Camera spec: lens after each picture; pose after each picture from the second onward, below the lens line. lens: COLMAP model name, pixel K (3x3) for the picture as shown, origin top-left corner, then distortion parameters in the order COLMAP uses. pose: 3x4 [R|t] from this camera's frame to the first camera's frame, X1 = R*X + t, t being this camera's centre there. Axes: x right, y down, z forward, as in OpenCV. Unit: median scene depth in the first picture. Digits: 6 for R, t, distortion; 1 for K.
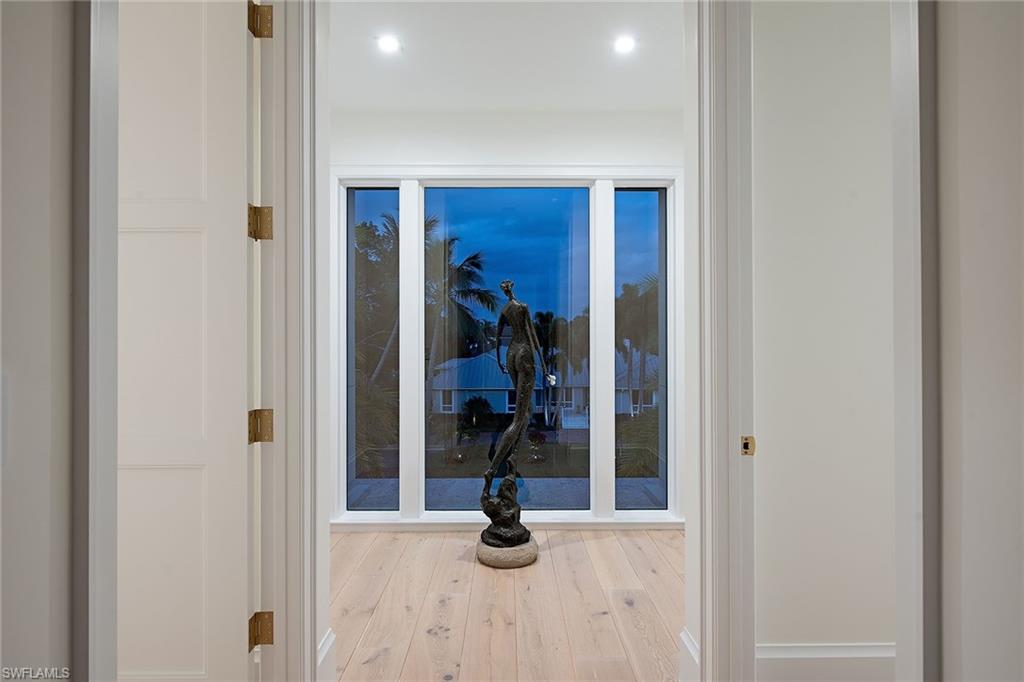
lens RADIAL K [[588.2, 0, 511.8], [0, 588.2, 366.2], [0, 0, 1]] dist [0.000534, 0.000022]
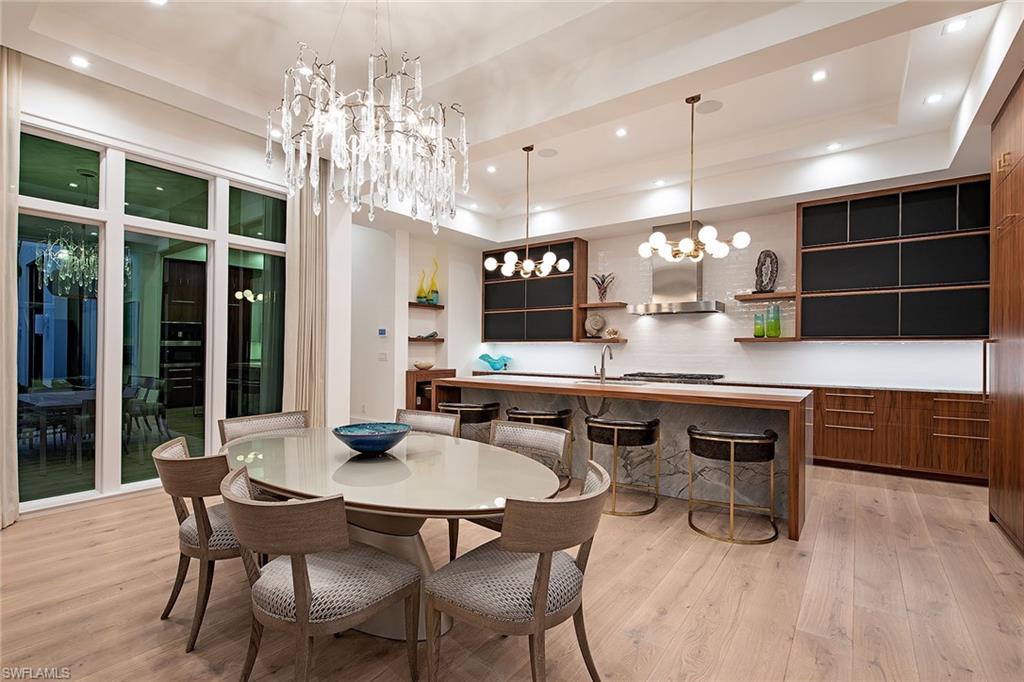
lens RADIAL K [[469.8, 0, 512.0], [0, 469.8, 341.0], [0, 0, 1]] dist [-0.000627, -0.000250]
pose [[0.595296, 0.018733, 0.803288, -0.241556], [-0.017670, 0.999792, -0.010221, 0.000096], [-0.803312, -0.008110, 0.595503, 0.000099]]
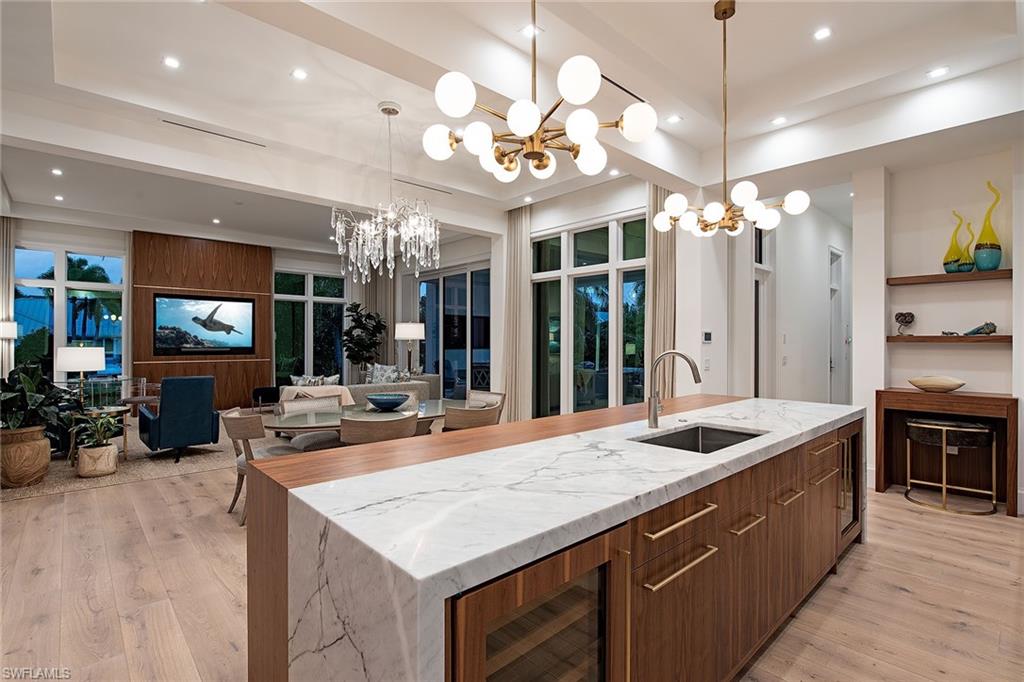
lens RADIAL K [[486.5, 0, 512.0], [0, 486.5, 341.0], [0, 0, 1]] dist [0.001926, 0.000444]
pose [[0.669397, 0.005452, -0.742885, 3.635411], [0.002992, 0.999945, 0.010034, -0.076185], [0.742899, -0.008940, 0.669344, -0.096802]]
